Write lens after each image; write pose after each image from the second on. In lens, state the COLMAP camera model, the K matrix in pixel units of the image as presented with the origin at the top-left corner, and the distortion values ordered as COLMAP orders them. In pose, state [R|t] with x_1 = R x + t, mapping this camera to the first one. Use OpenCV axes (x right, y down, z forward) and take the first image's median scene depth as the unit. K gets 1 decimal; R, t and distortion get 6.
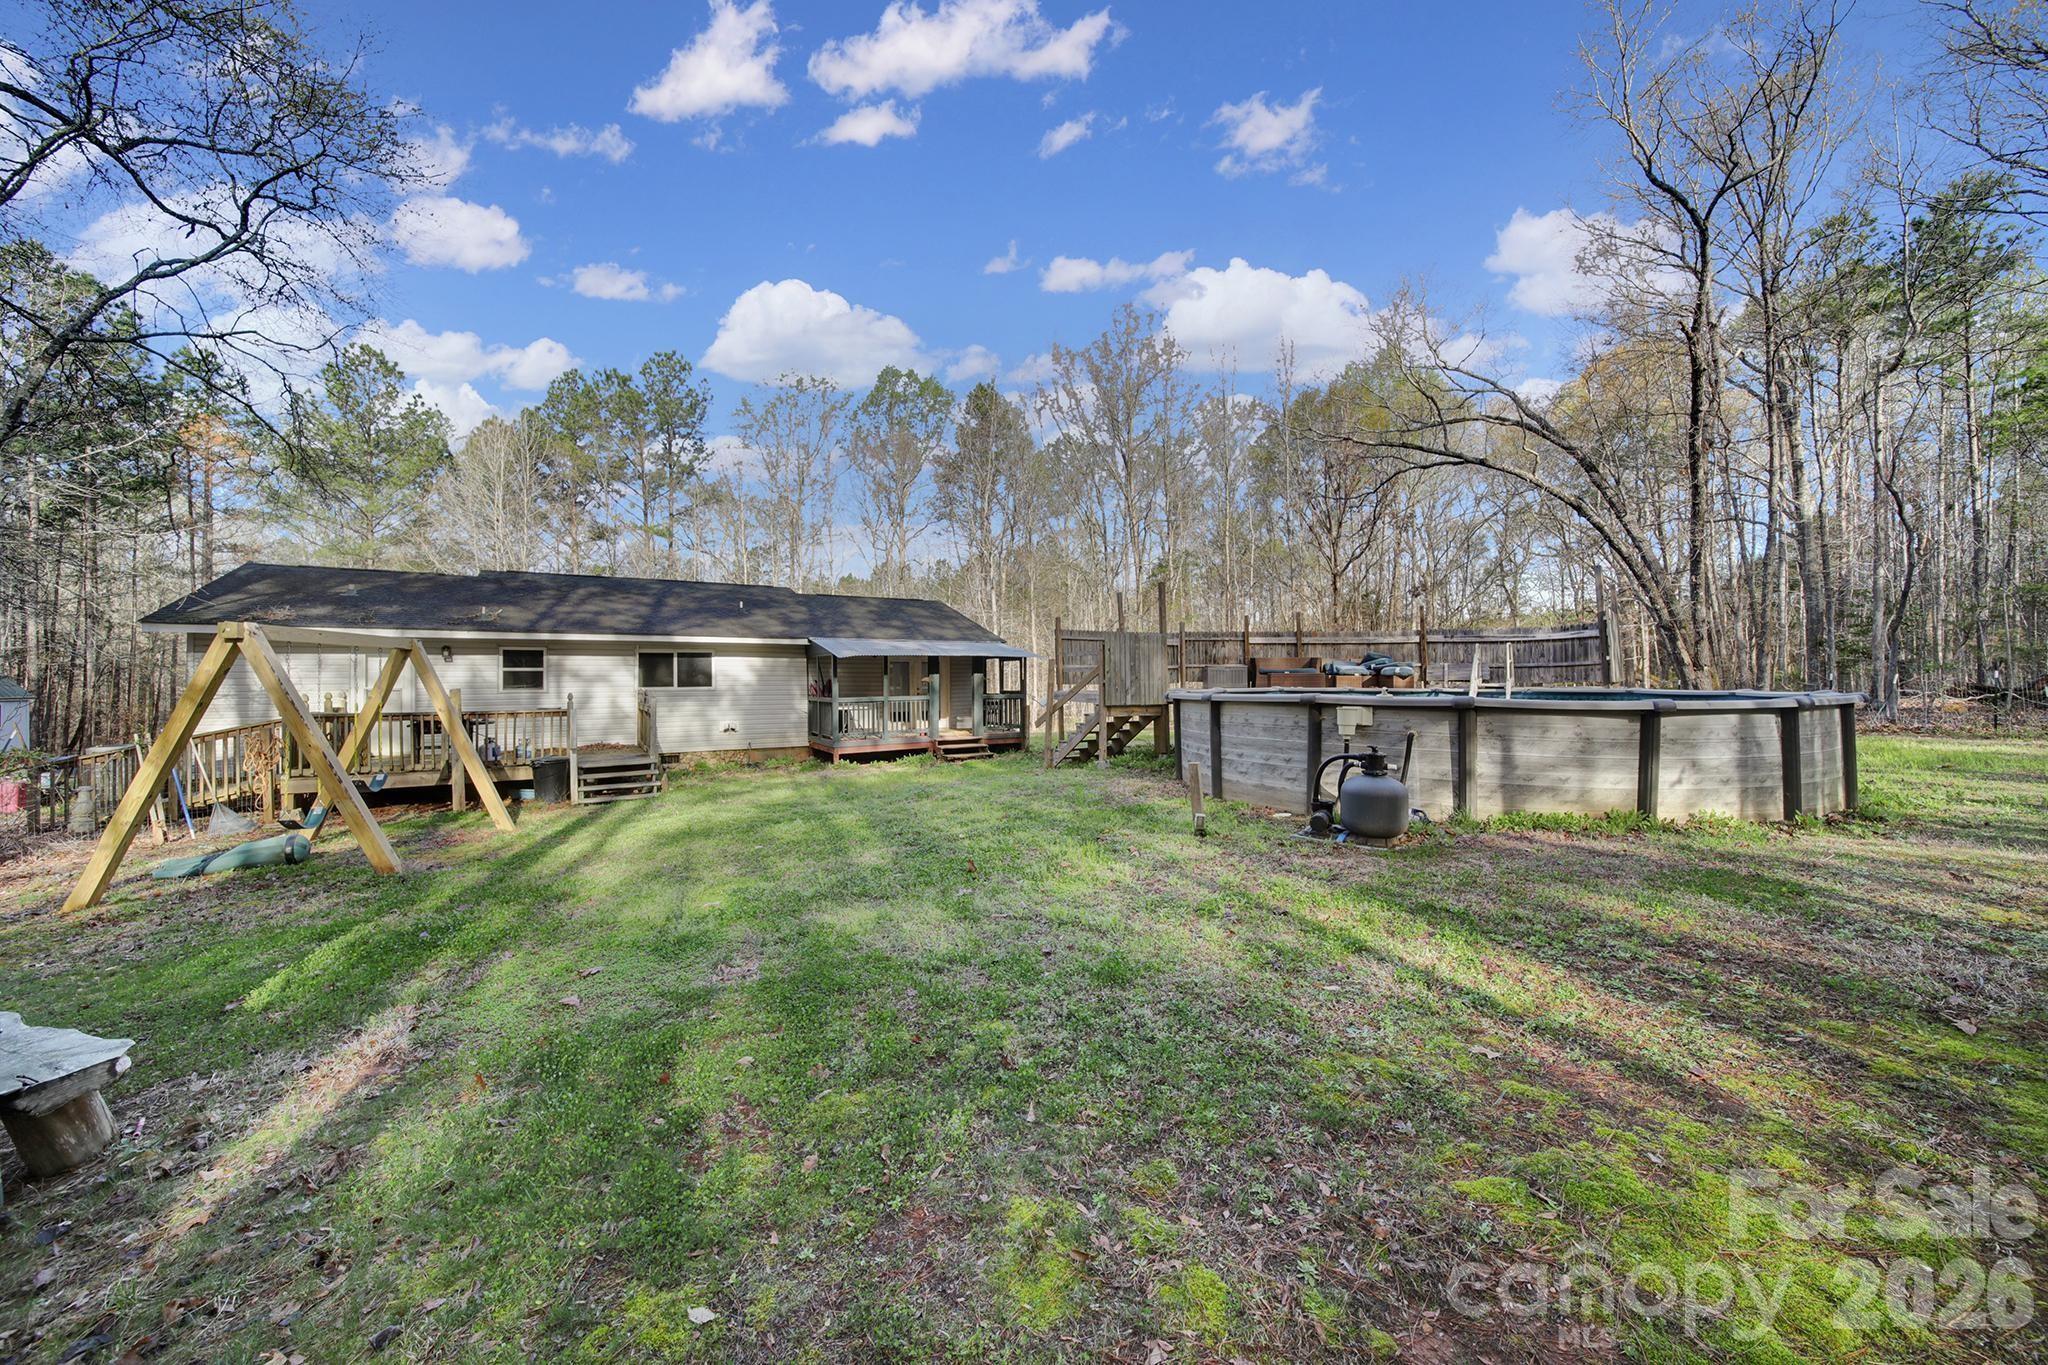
lens RADIAL K [[718.8, 0, 1024.1], [0, 718.8, 673.9], [0, 0, 1]] dist [0.001603, 0.000222]
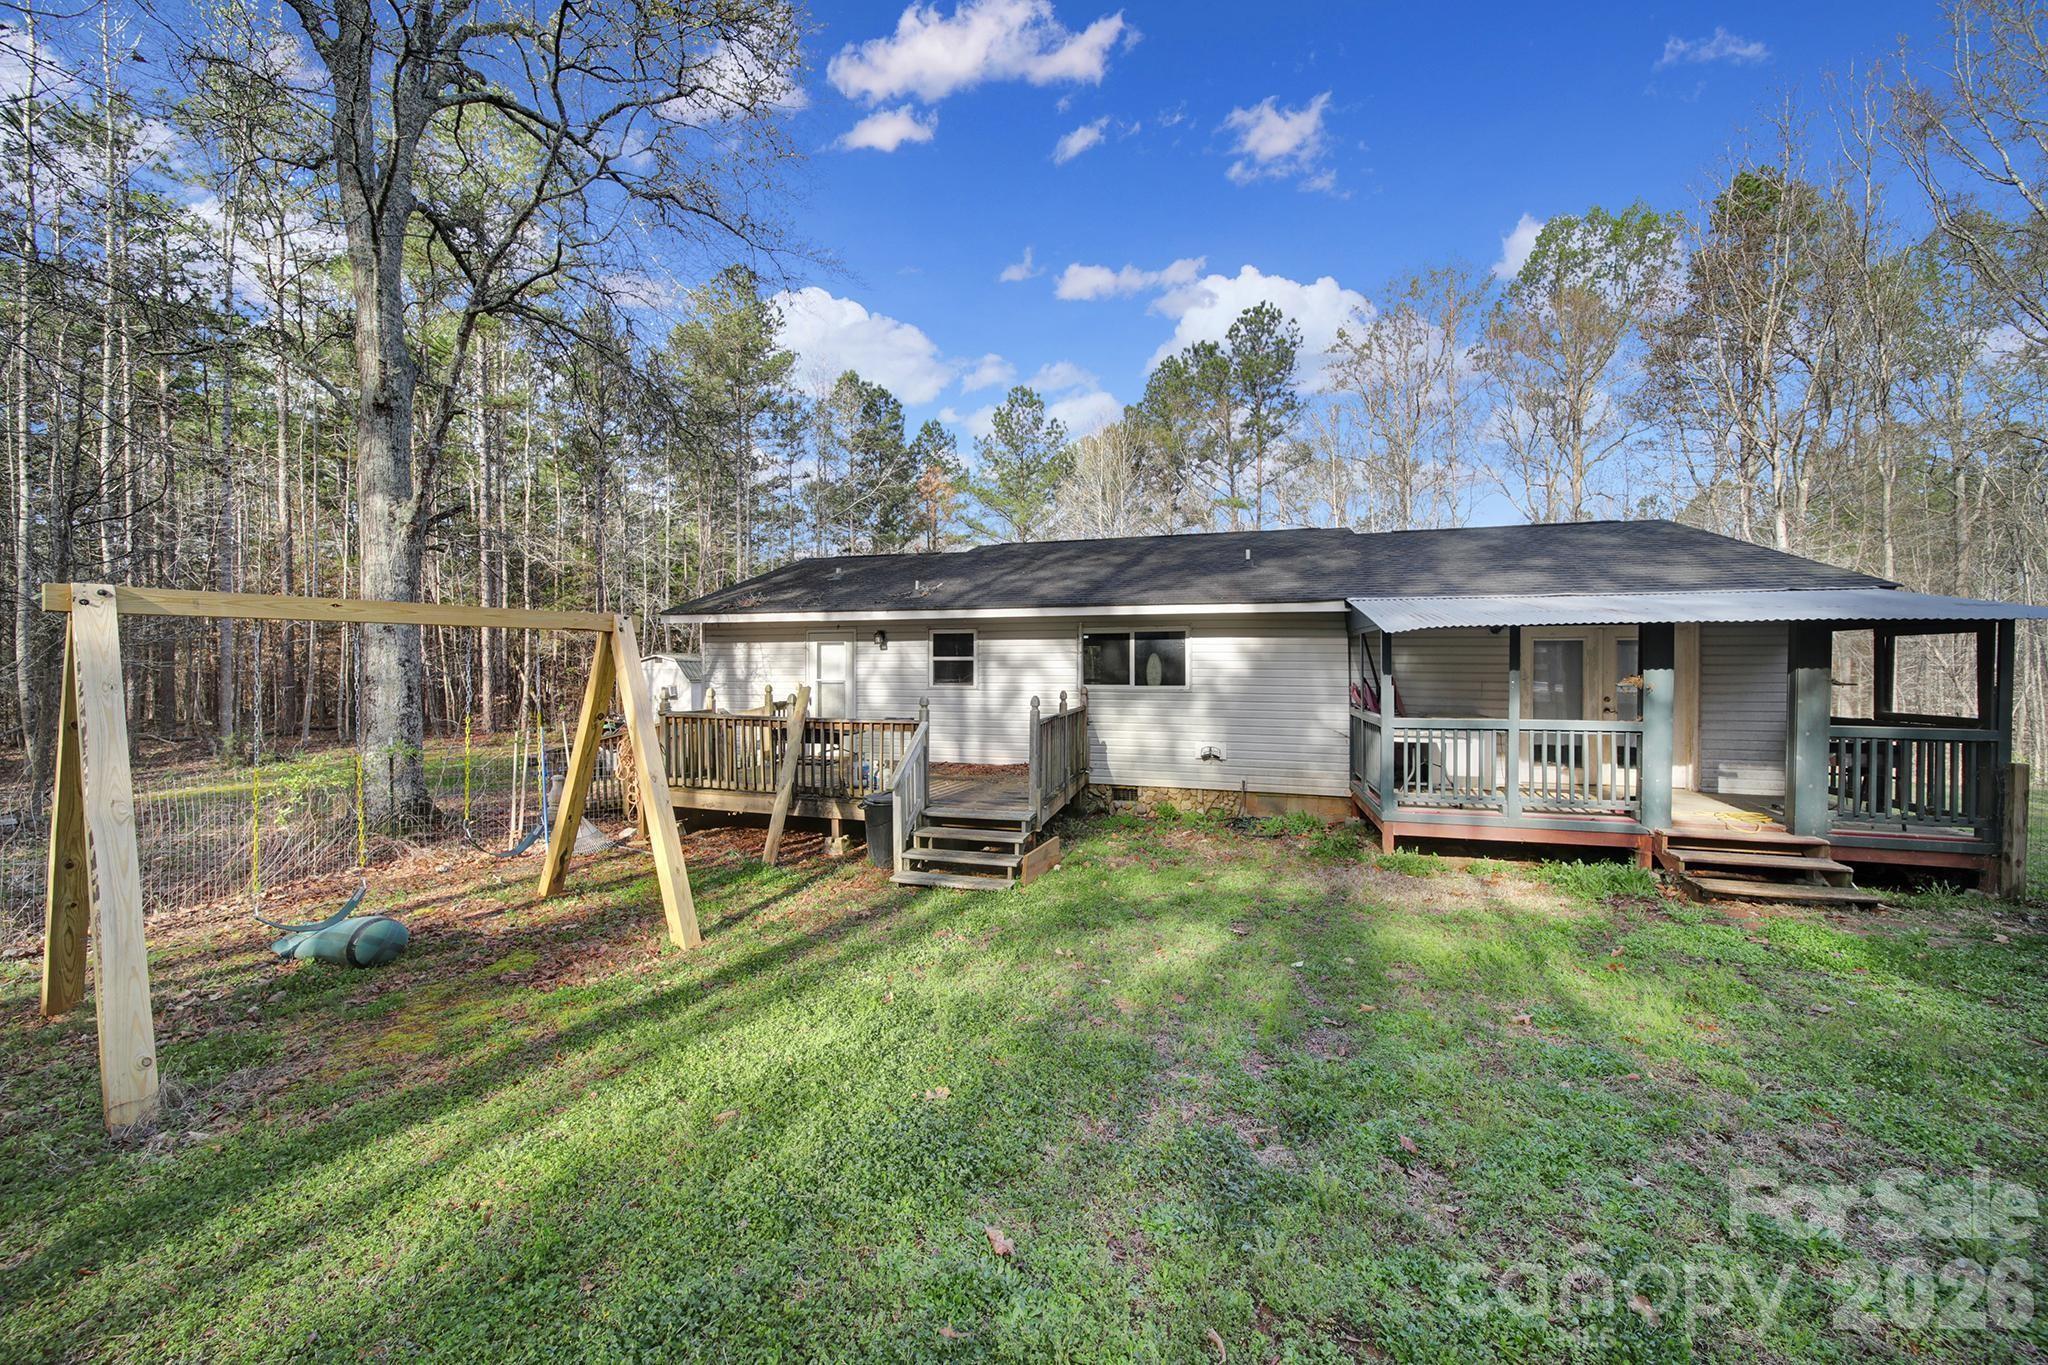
lens RADIAL K [[718.8, 0, 1024.1], [0, 718.8, 673.9], [0, 0, 1]] dist [0.001603, 0.000222]
pose [[0.680547, 0.014993, -0.732551, -0.068614], [-0.001418, 0.999816, 0.019145, -0.003919], [0.732704, -0.011990, 0.680442, 0.456460]]
